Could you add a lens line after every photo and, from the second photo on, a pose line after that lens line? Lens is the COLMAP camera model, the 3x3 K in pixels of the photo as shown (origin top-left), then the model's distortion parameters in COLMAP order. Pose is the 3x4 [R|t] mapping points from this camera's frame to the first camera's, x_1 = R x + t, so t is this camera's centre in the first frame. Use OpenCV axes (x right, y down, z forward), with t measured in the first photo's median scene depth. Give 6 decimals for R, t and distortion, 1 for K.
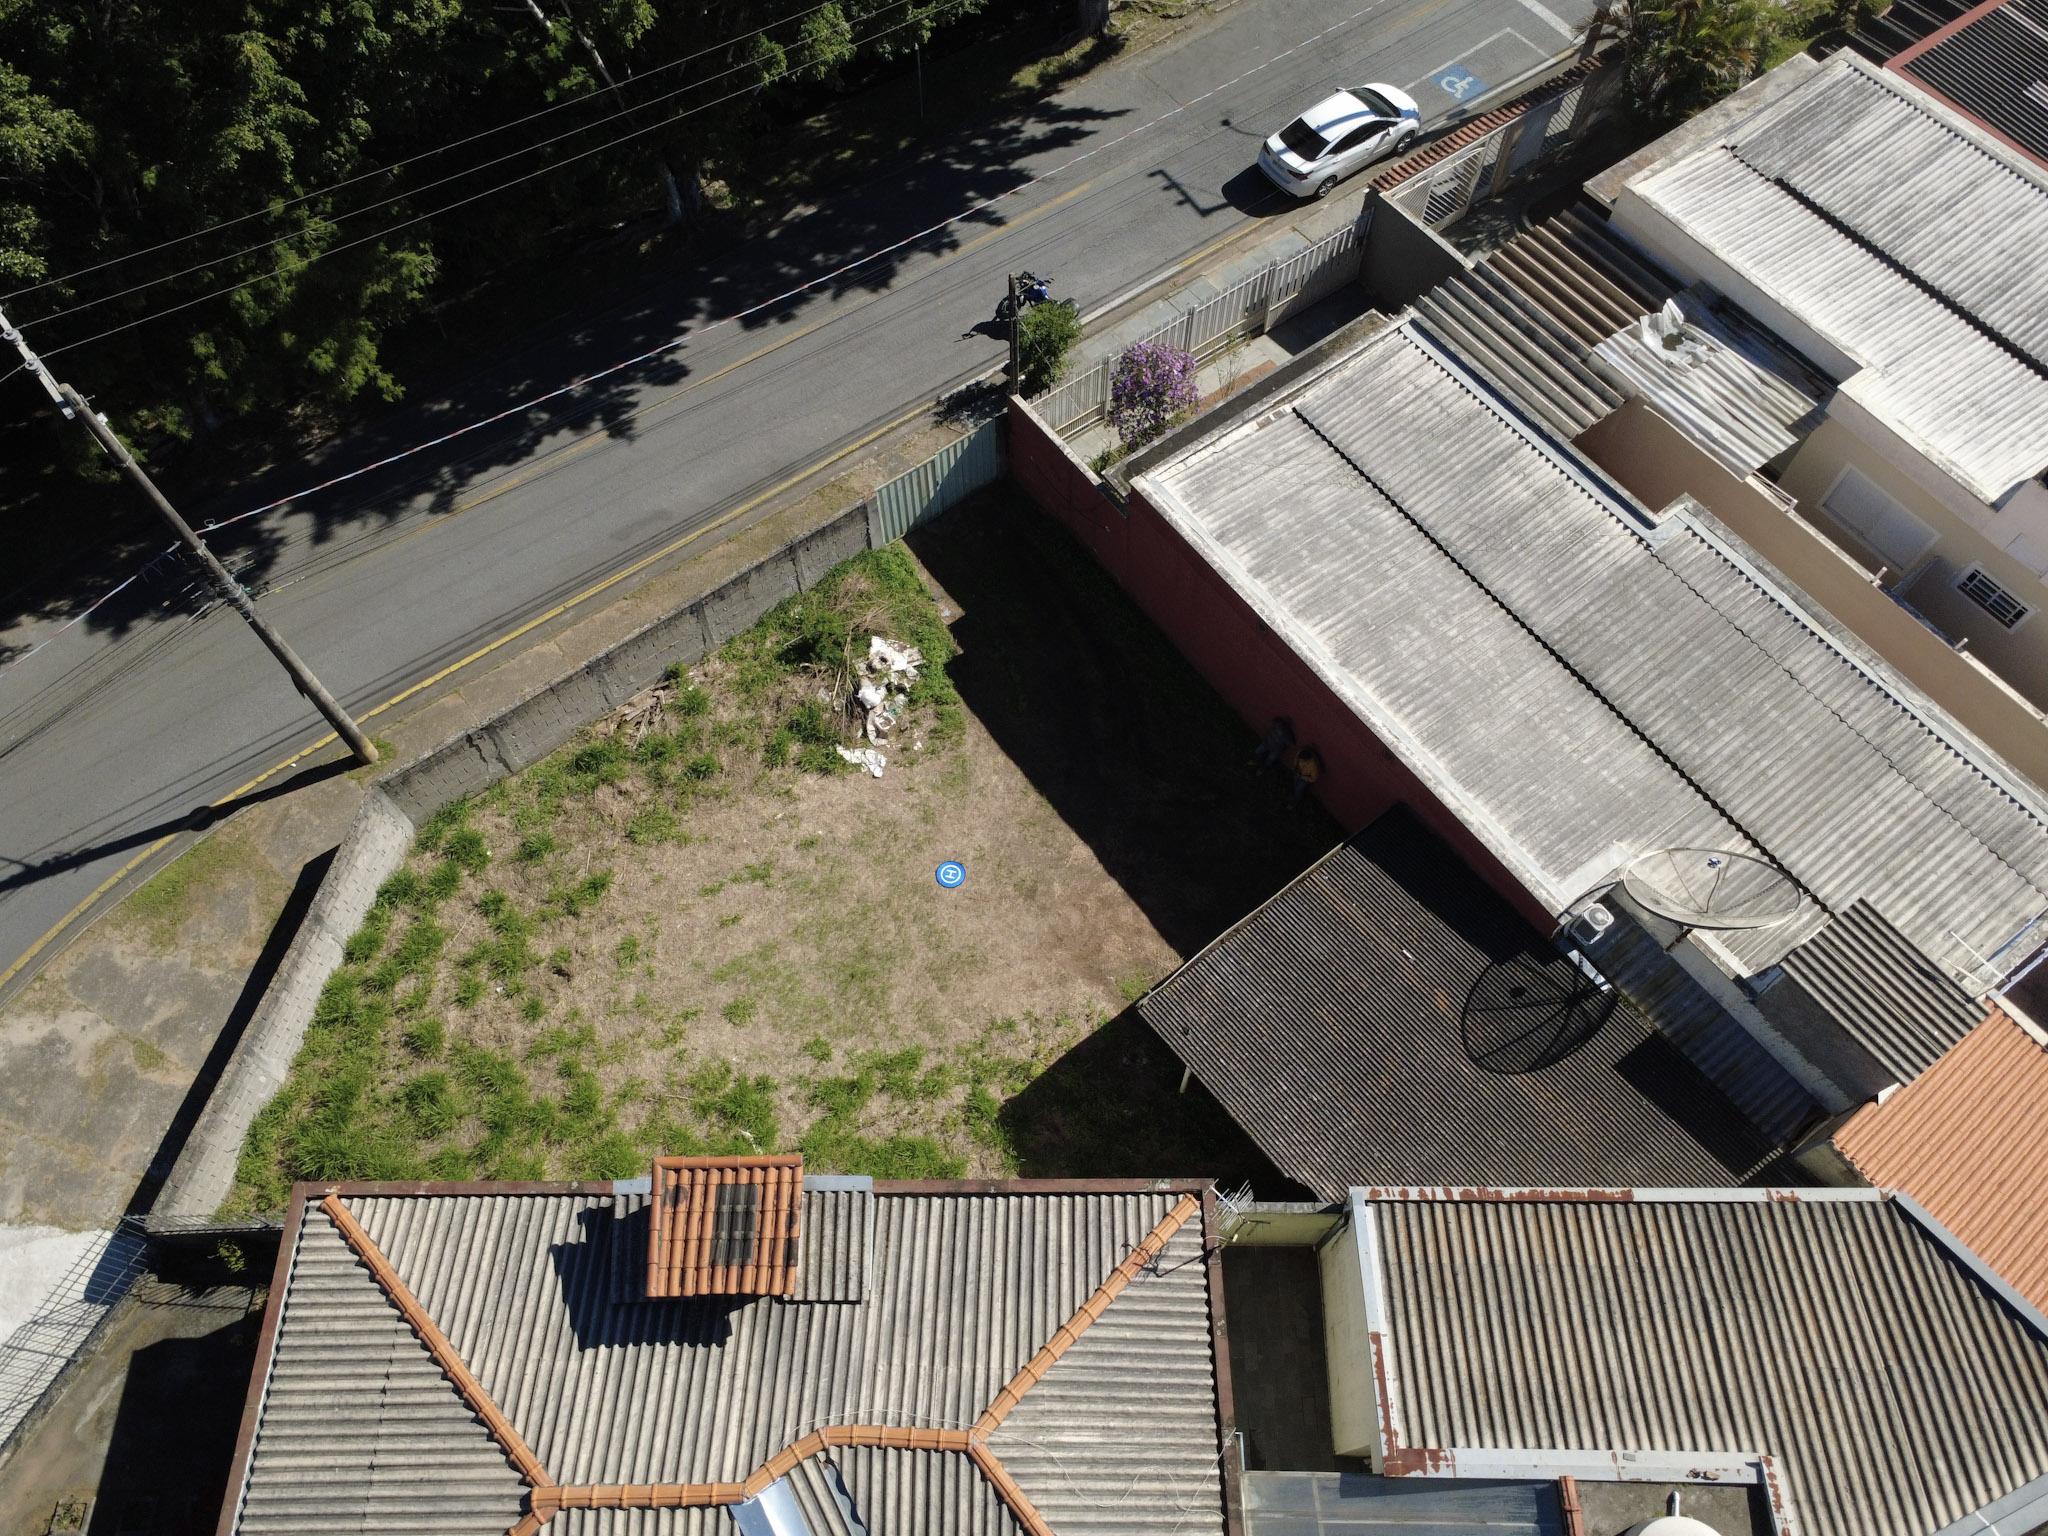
lens RADIAL K [[1489.9, 0, 1021.6], [0, 1489.9, 765.2], [0, 0, 1]] dist [0.015377, -0.006077]
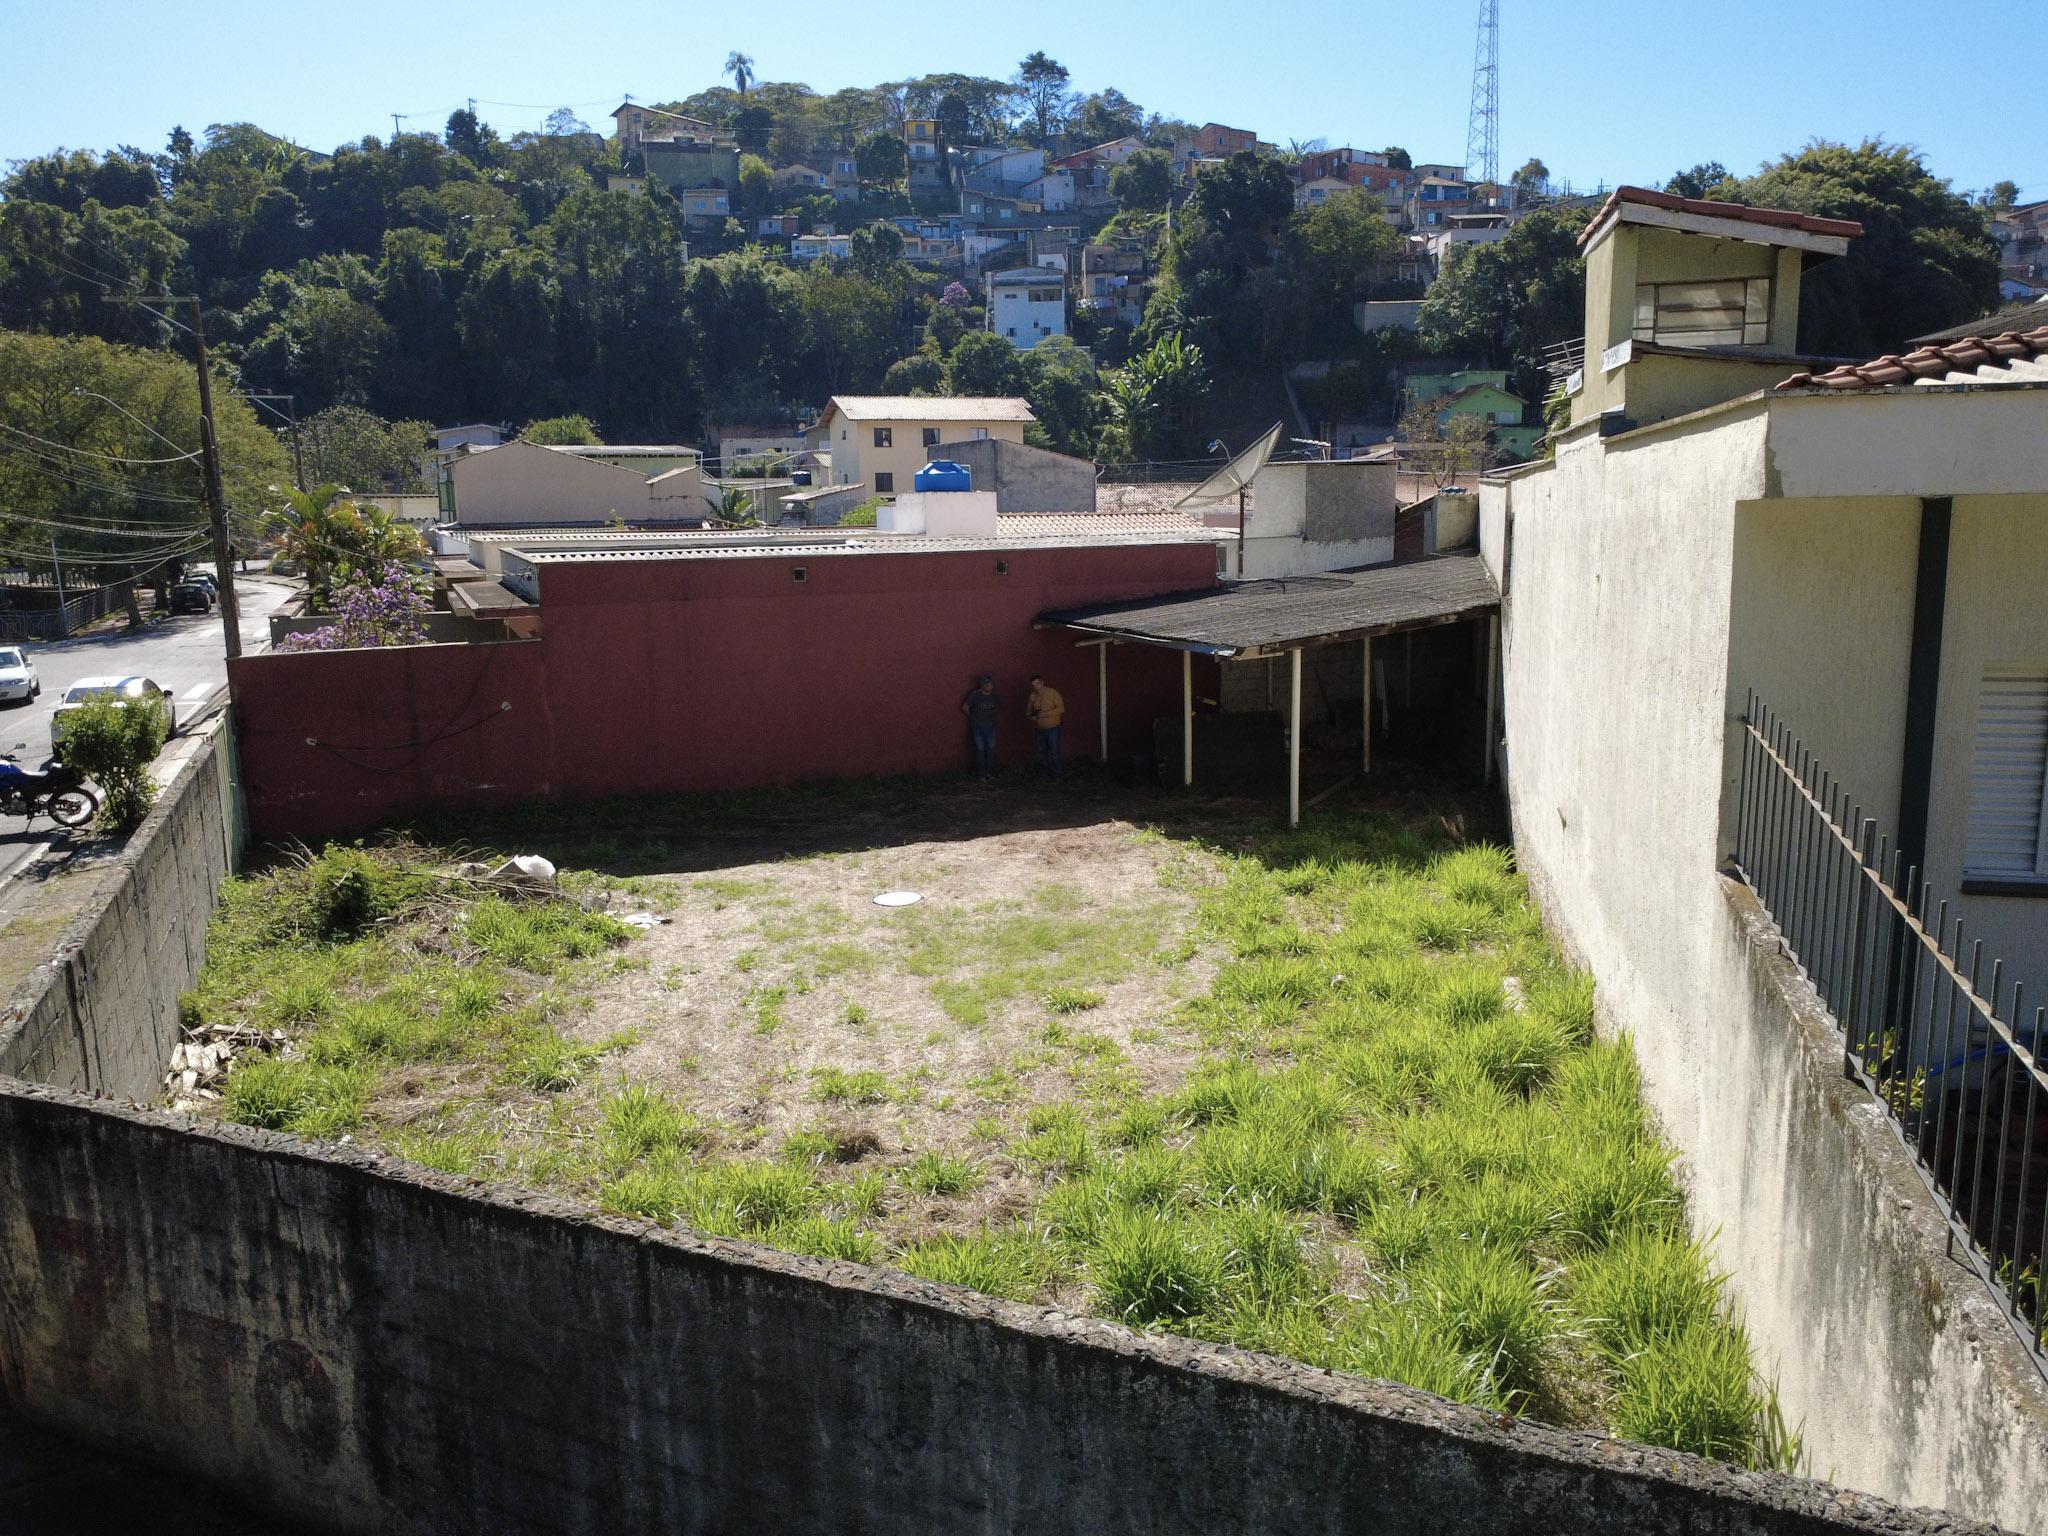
lens RADIAL K [[1489.9, 0, 1030.6], [0, 1489.9, 780.2], [0, 0, 1]] dist [0.015377, -0.006077]
pose [[0.234415, -0.169491, 0.957247, -0.624482], [0.865111, 0.485526, -0.125885, 0.177170], [-0.443432, 0.857635, 0.260443, 0.812939]]
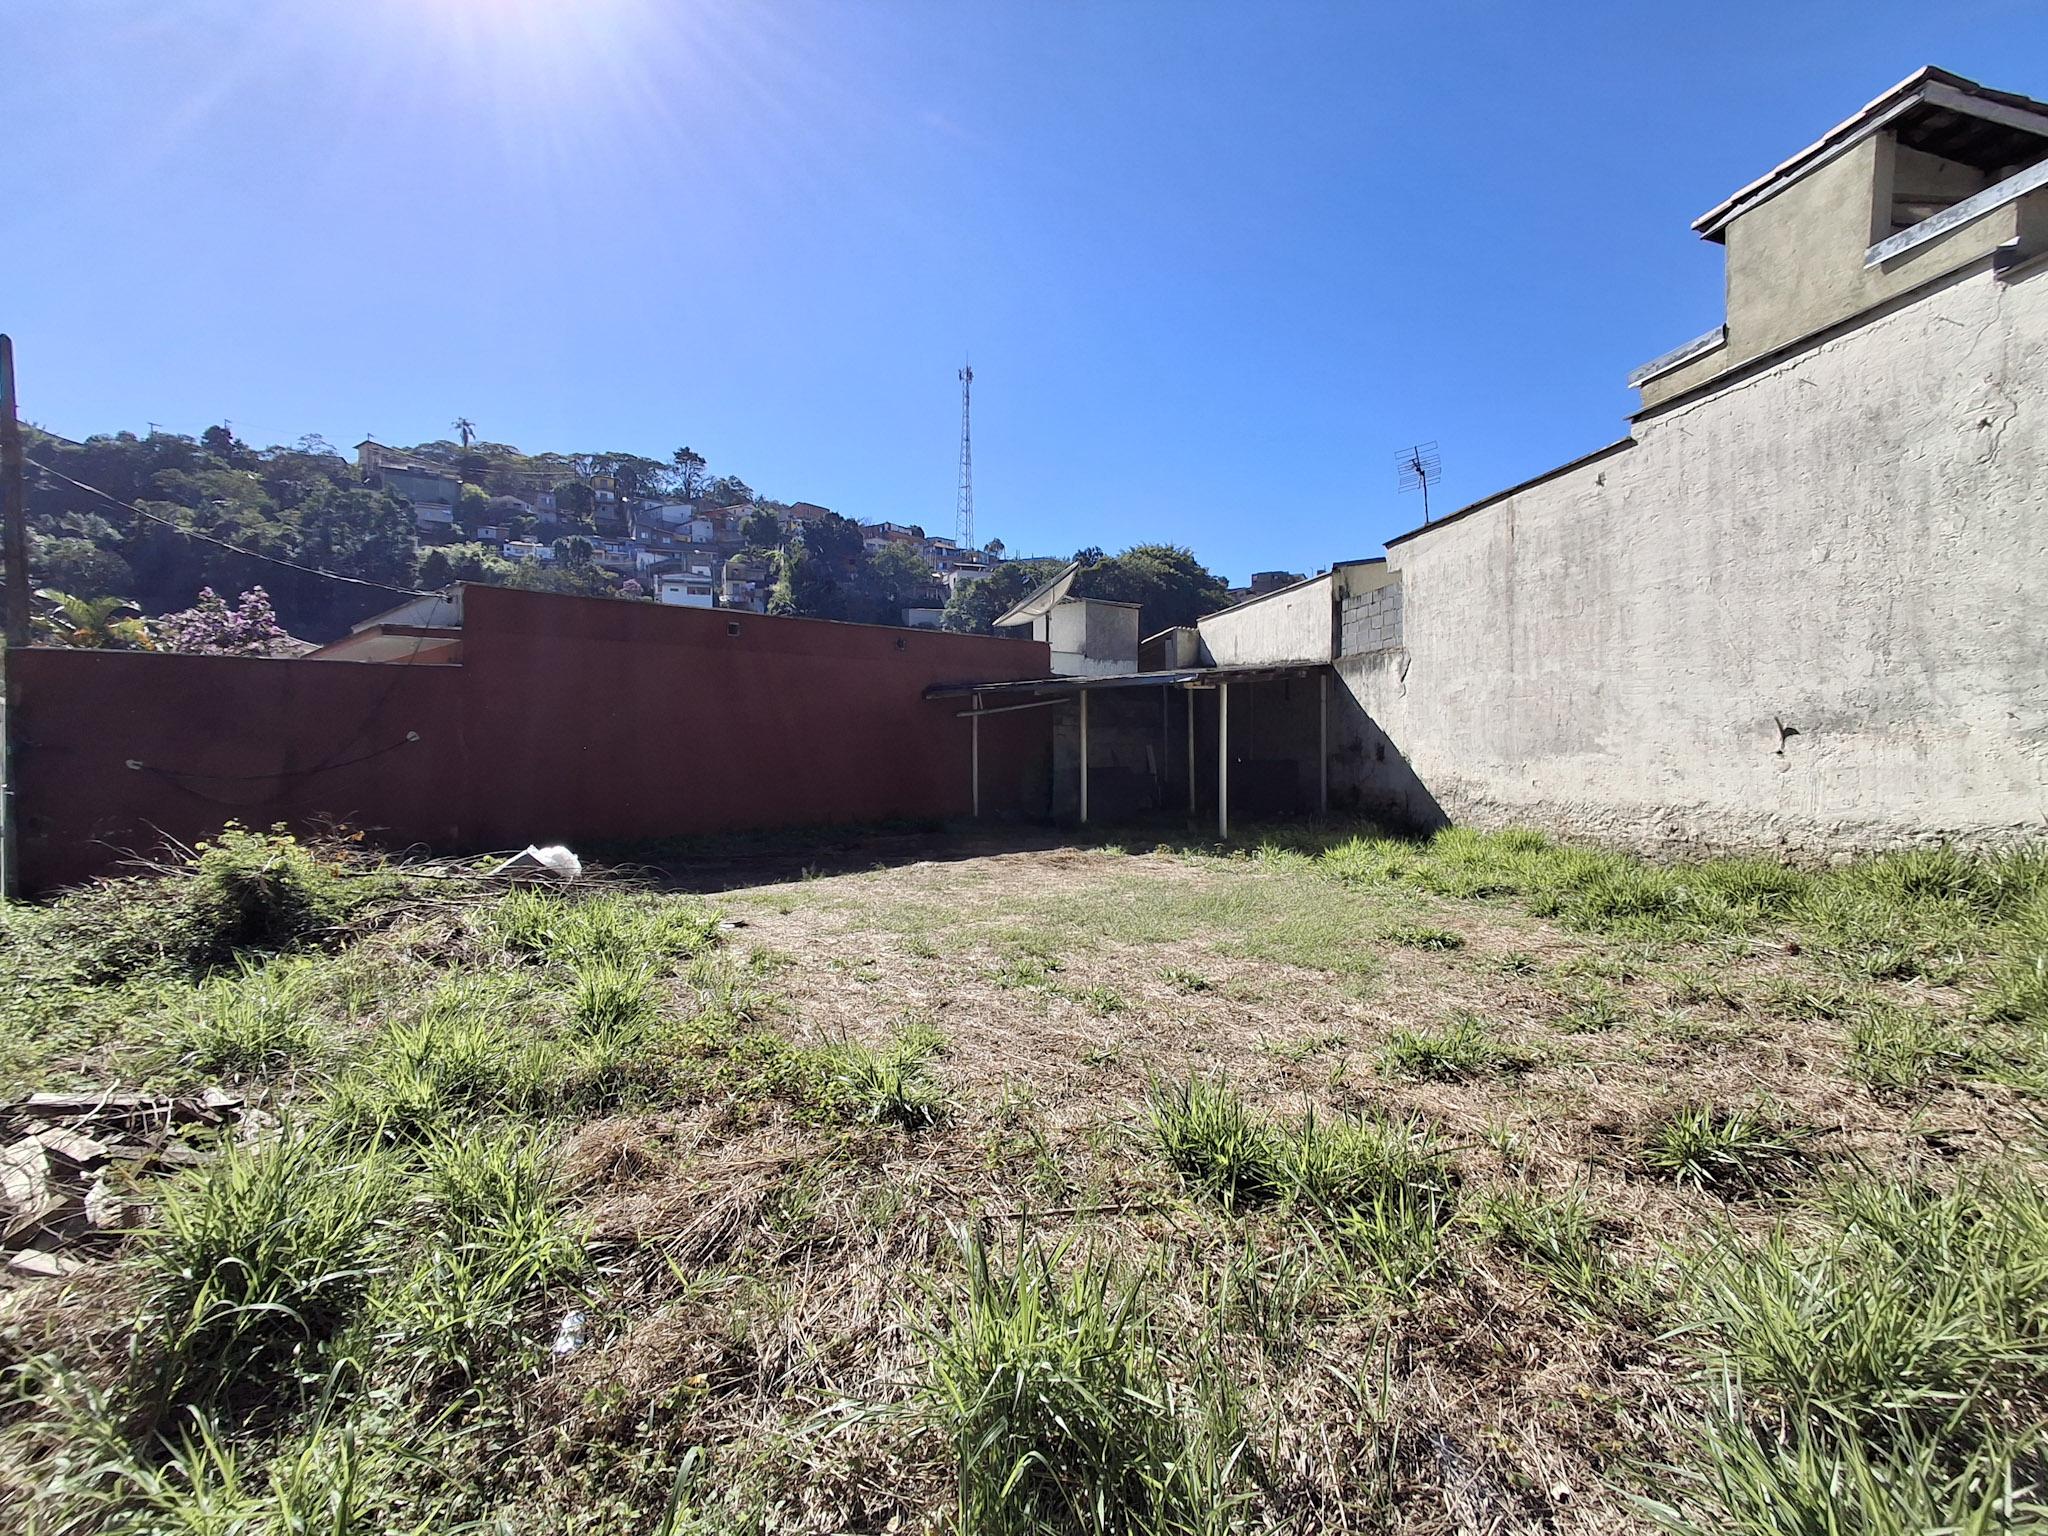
lens RADIAL K [[943.6, 0, 1016.3], [0, 943.6, 752.2], [0, 0, 1]] dist [0.018252, 0.000511]
pose [[-0.126330, 0.003463, 0.991982, -0.407194], [0.879673, 0.462584, 0.110413, 0.023975], [-0.458493, 0.886568, -0.061485, 1.008867]]
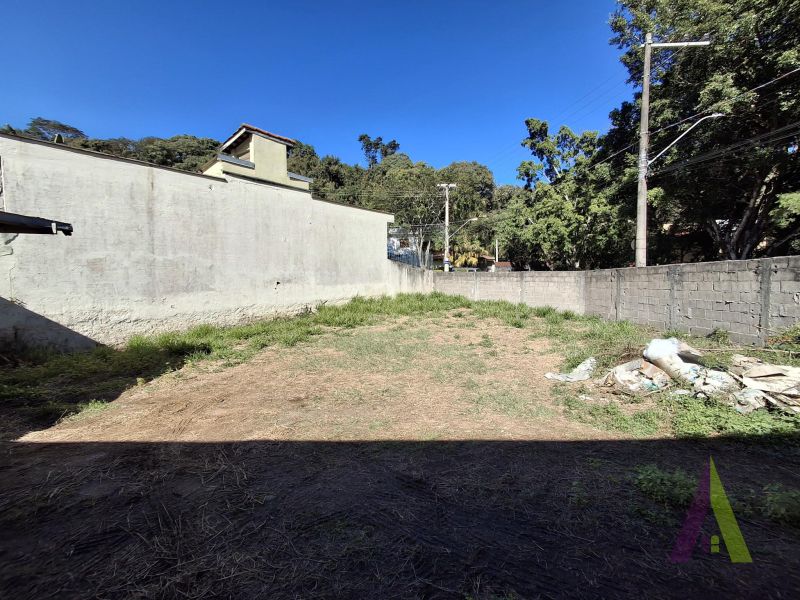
lens RADIAL K [[365.4, 0, 398.5], [0, 365.4, 283.9], [0, 0, 1]] dist [0.002151, 0.005622]
pose [[-0.624262, 0.026288, -0.780773, 0.118294], [-0.678443, 0.477260, 0.558514, -0.079286], [0.387314, 0.878369, -0.280100, 1.055537]]
